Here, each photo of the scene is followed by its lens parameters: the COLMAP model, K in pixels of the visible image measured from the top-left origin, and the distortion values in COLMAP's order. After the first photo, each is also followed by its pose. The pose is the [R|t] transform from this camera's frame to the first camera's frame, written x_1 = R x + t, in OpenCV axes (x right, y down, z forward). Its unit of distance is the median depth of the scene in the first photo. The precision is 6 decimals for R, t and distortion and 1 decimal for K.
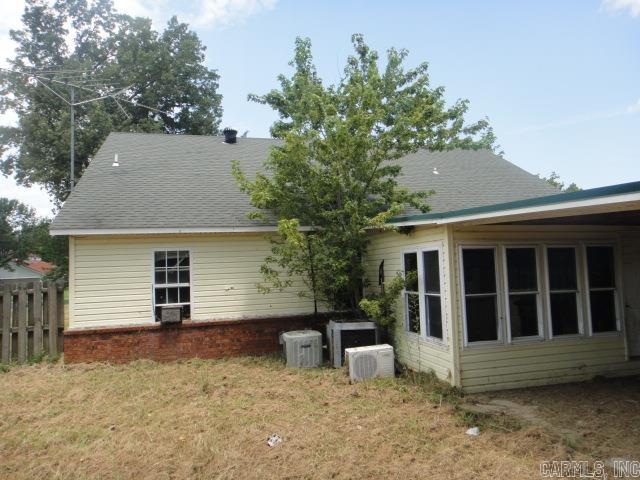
lens RADIAL K [[448.7, 0, 320.7], [0, 448.7, 238.3], [0, 0, 1]] dist [-0.004594, -0.002322]
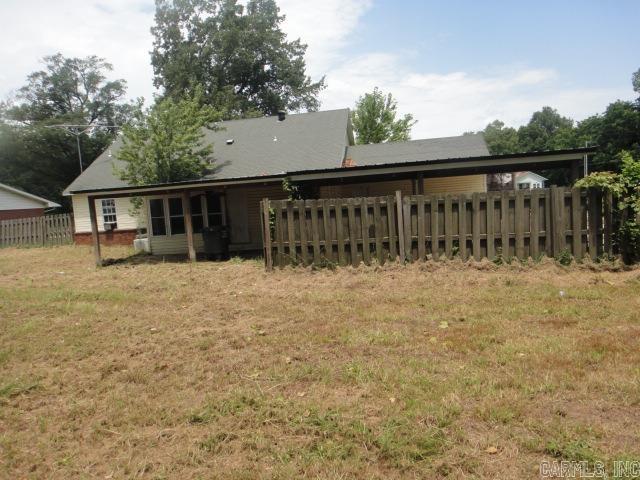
lens RADIAL K [[448.7, 0, 319.3], [0, 448.7, 241.7], [0, 0, 1]] dist [-0.004594, -0.002322]
pose [[0.910323, 0.012103, -0.413721, 1.619668], [0.065097, 0.982945, 0.171991, -0.083895], [0.408747, -0.183499, 0.894010, -0.657015]]
